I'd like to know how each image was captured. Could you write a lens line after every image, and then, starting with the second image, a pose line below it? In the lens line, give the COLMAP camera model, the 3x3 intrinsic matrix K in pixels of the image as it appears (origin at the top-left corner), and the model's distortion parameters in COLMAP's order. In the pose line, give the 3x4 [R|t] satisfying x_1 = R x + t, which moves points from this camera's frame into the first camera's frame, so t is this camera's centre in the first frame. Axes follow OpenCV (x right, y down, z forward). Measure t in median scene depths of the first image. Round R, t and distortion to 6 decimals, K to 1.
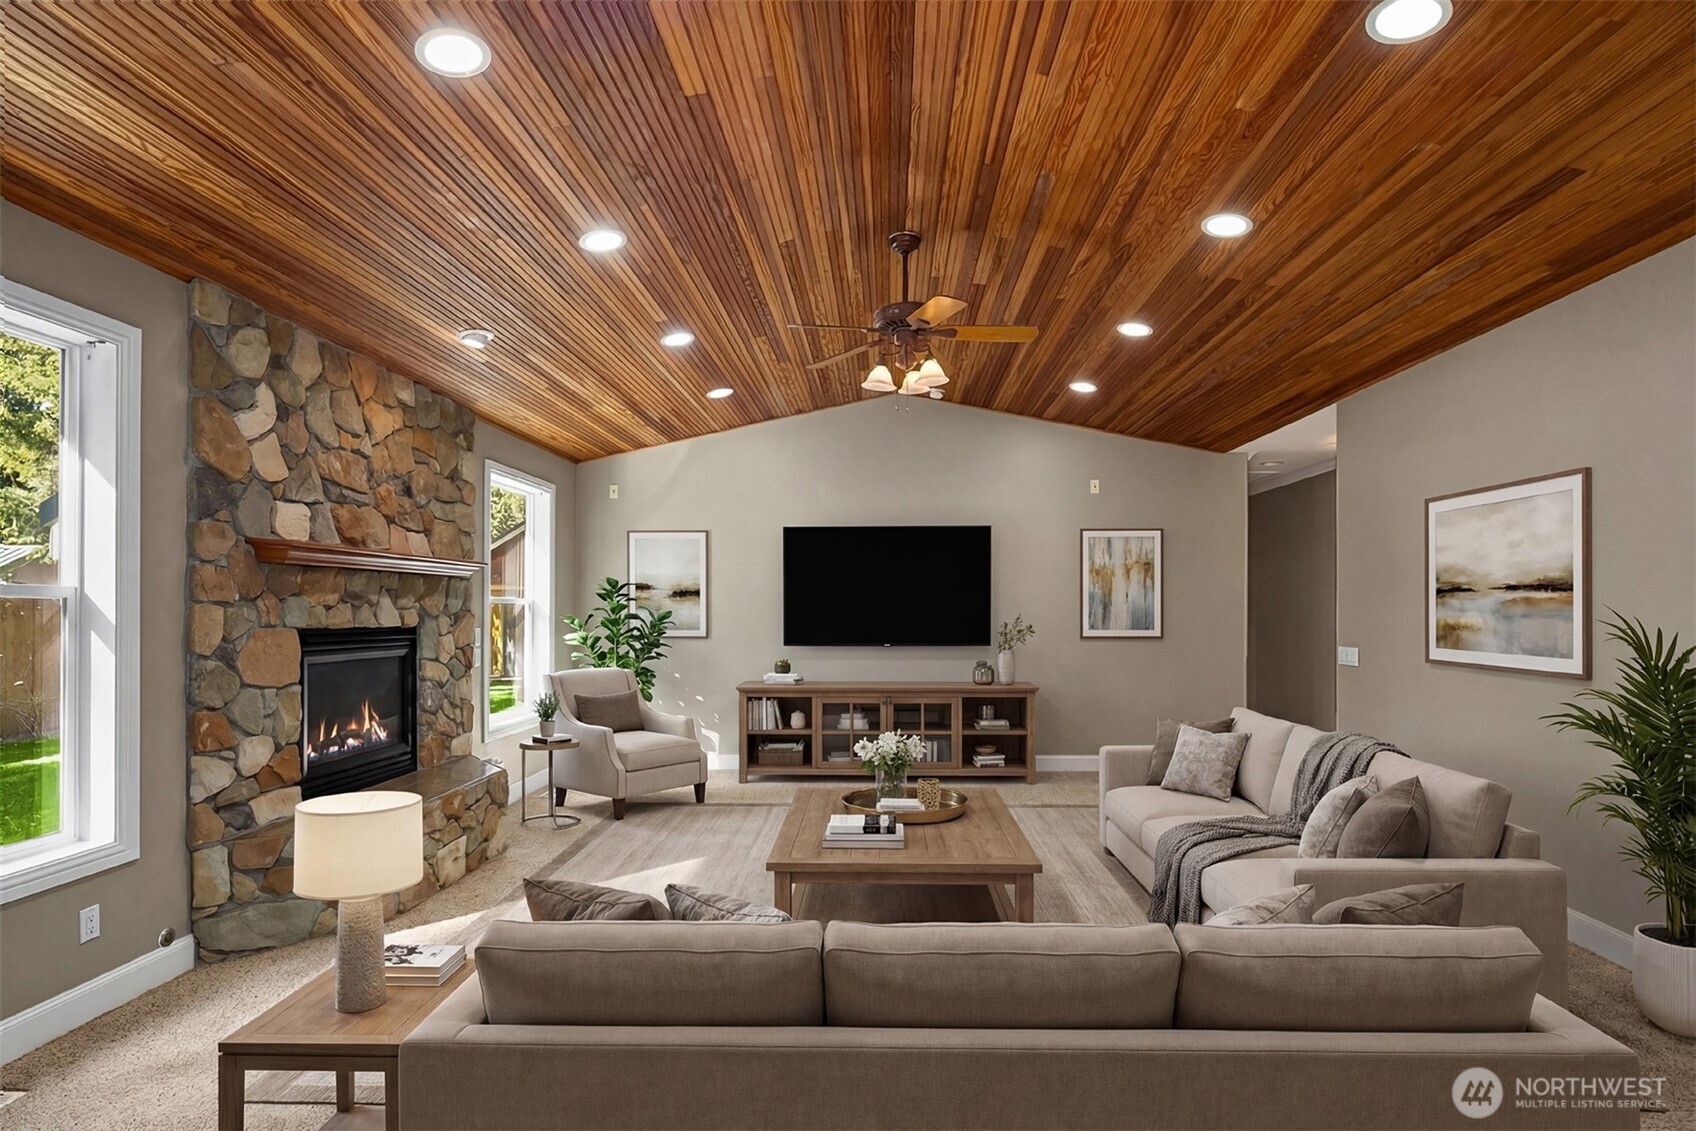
lens RADIAL K [[839.8, 0, 867.6], [0, 839.8, 595.3], [0, 0, 1]] dist [0.001182, -0.000204]
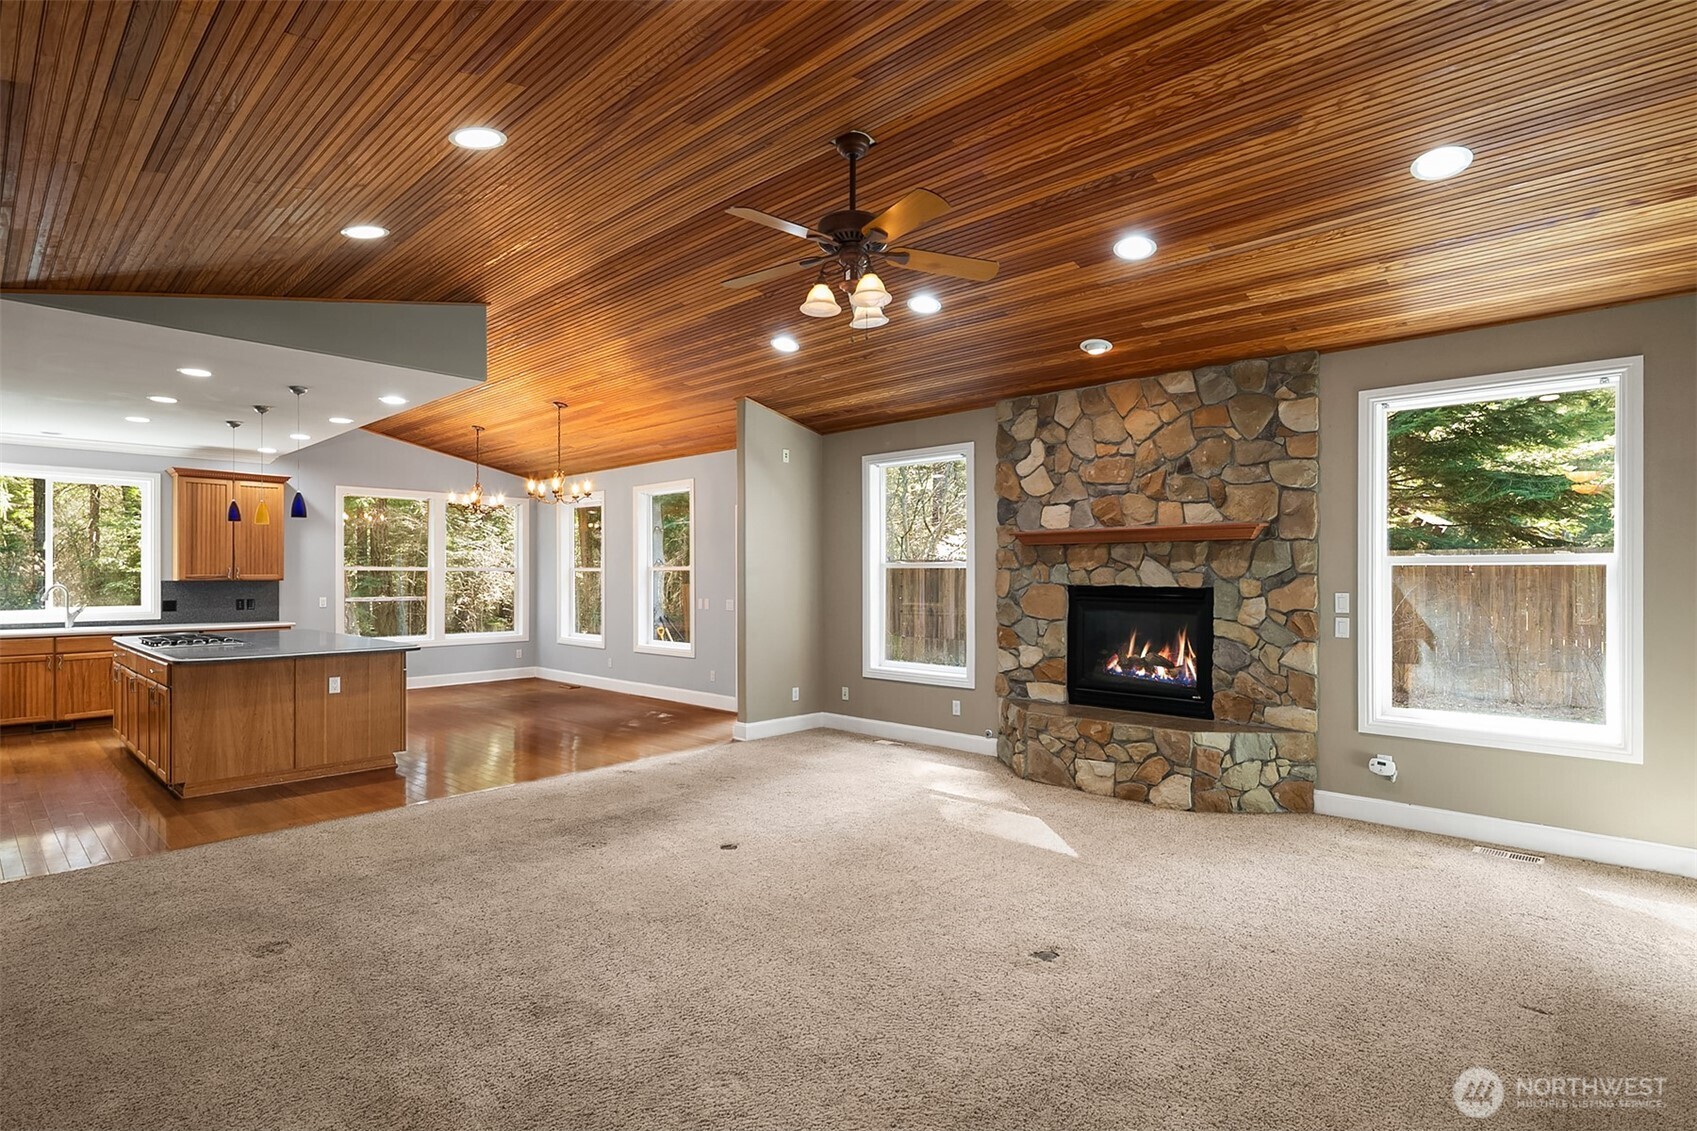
lens RADIAL K [[841.9, 0, 847.8], [0, 841.9, 555.6], [0, 0, 1]] dist [0.000302, -0.000071]
pose [[-0.668230, -0.014021, -0.743822, 0.692814], [0.013852, 0.999415, -0.031283, 0.026944], [0.743825, -0.031208, -0.667645, 1.609882]]
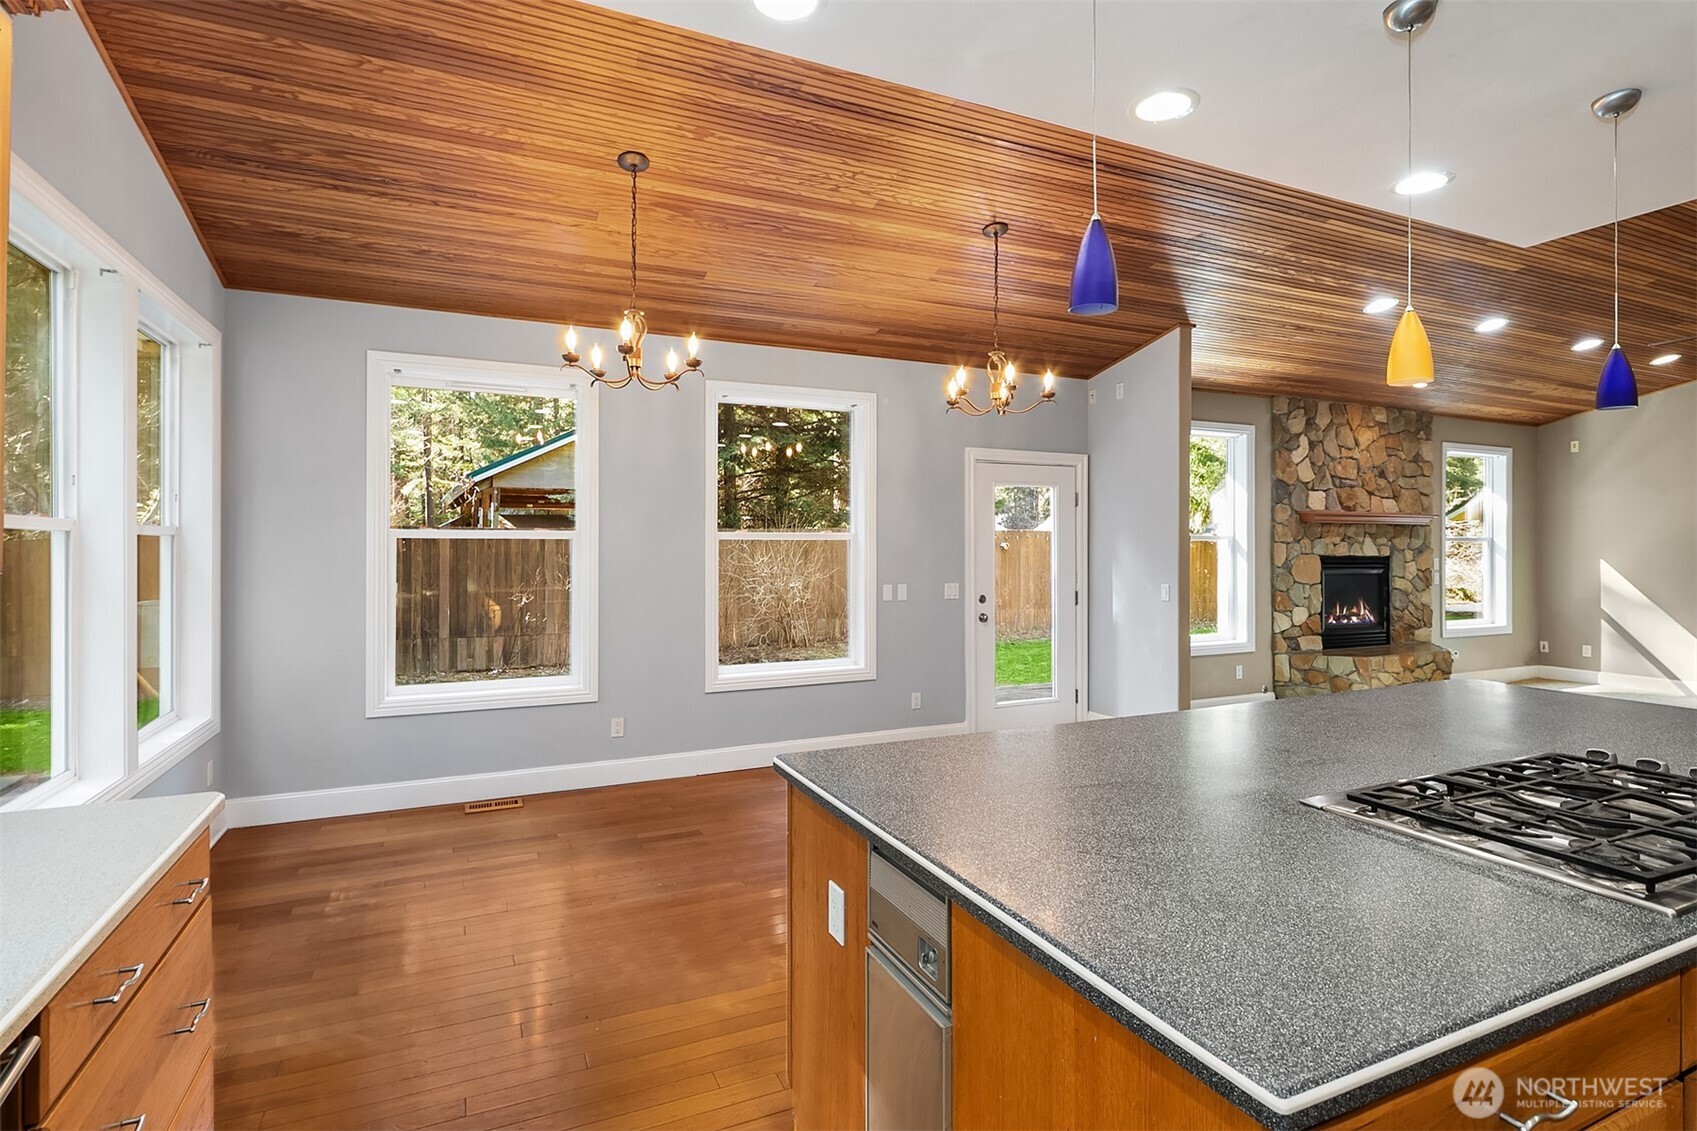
lens RADIAL K [[841.9, 0, 847.8], [0, 841.9, 555.6], [0, 0, 1]] dist [0.000302, -0.000071]
pose [[0.441172, 0.010560, -0.897361, 0.546206], [0.013983, 0.999728, 0.018640, -0.010801], [0.897314, -0.020771, 0.440904, -0.777937]]
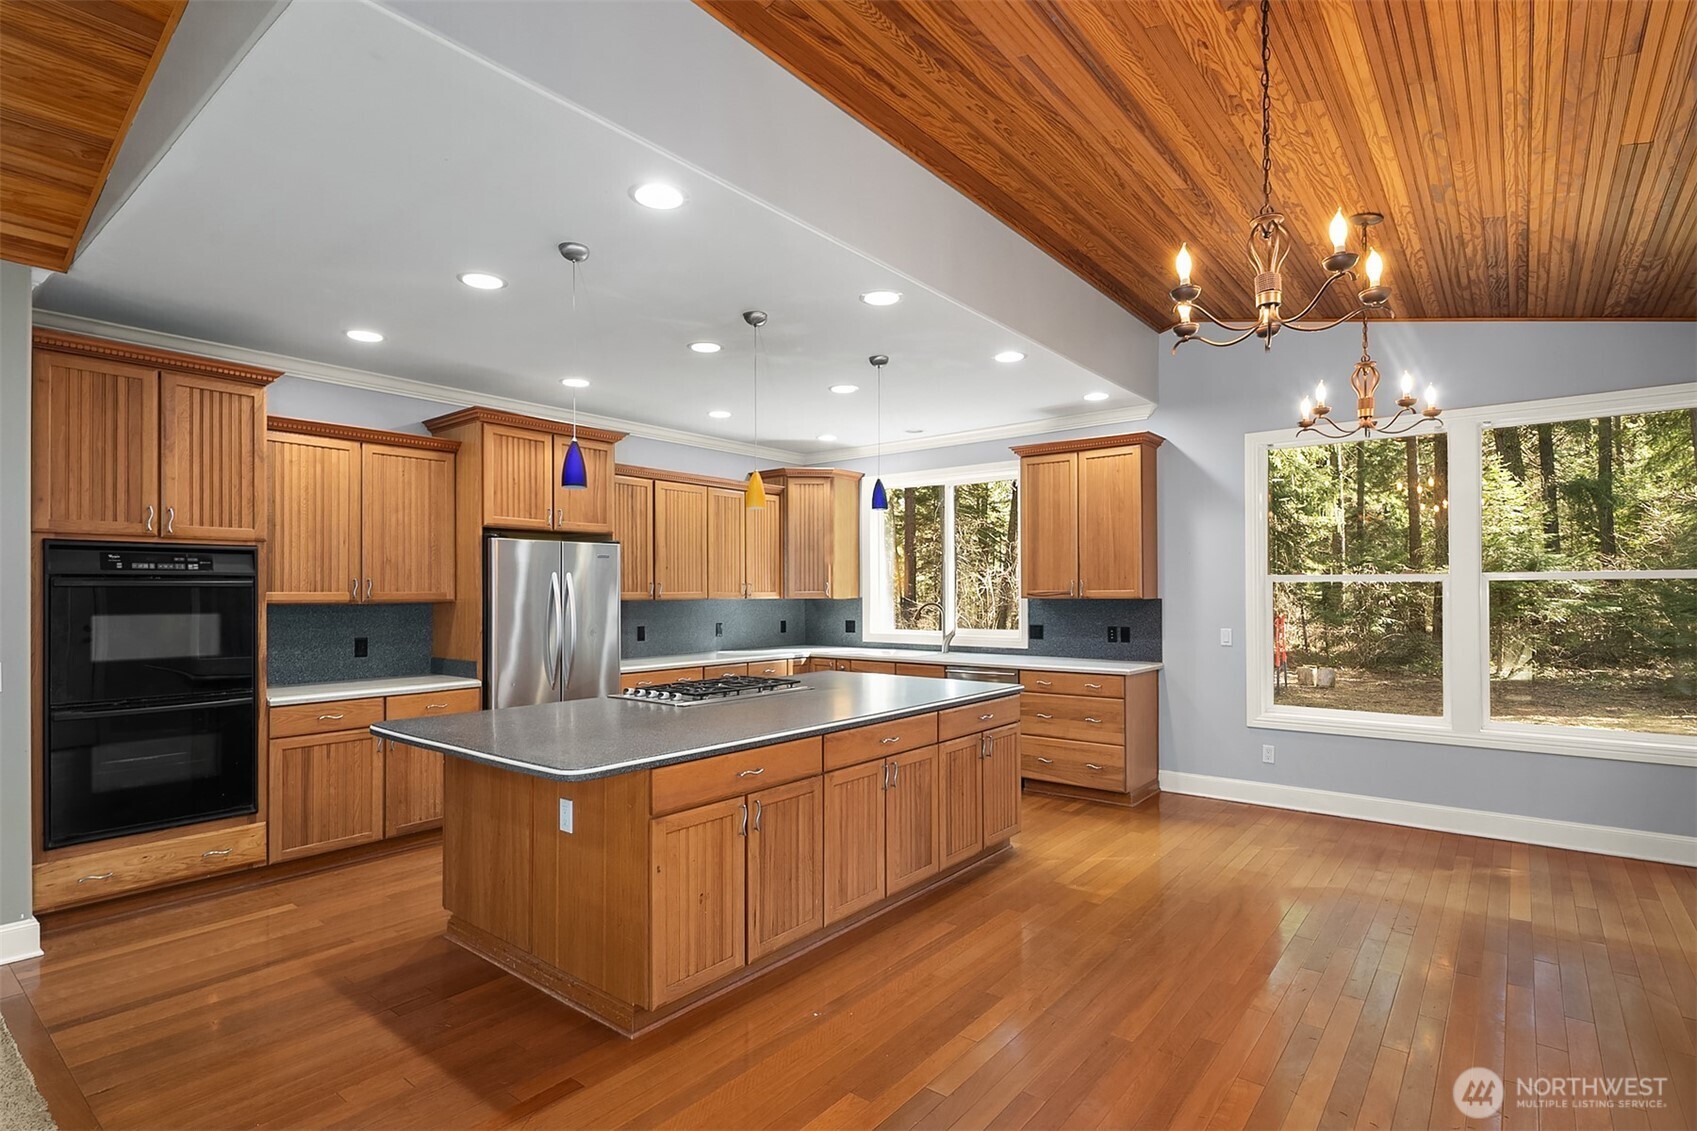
lens RADIAL K [[837.6, 0, 841.6], [0, 837.6, 584.2], [0, 0, 1]] dist [-0.000273, -0.000217]
pose [[-0.793822, 0.009999, 0.608068, -0.404699], [-0.003926, 0.999760, -0.021564, 0.009170], [-0.608137, -0.019506, -0.793592, 0.426313]]
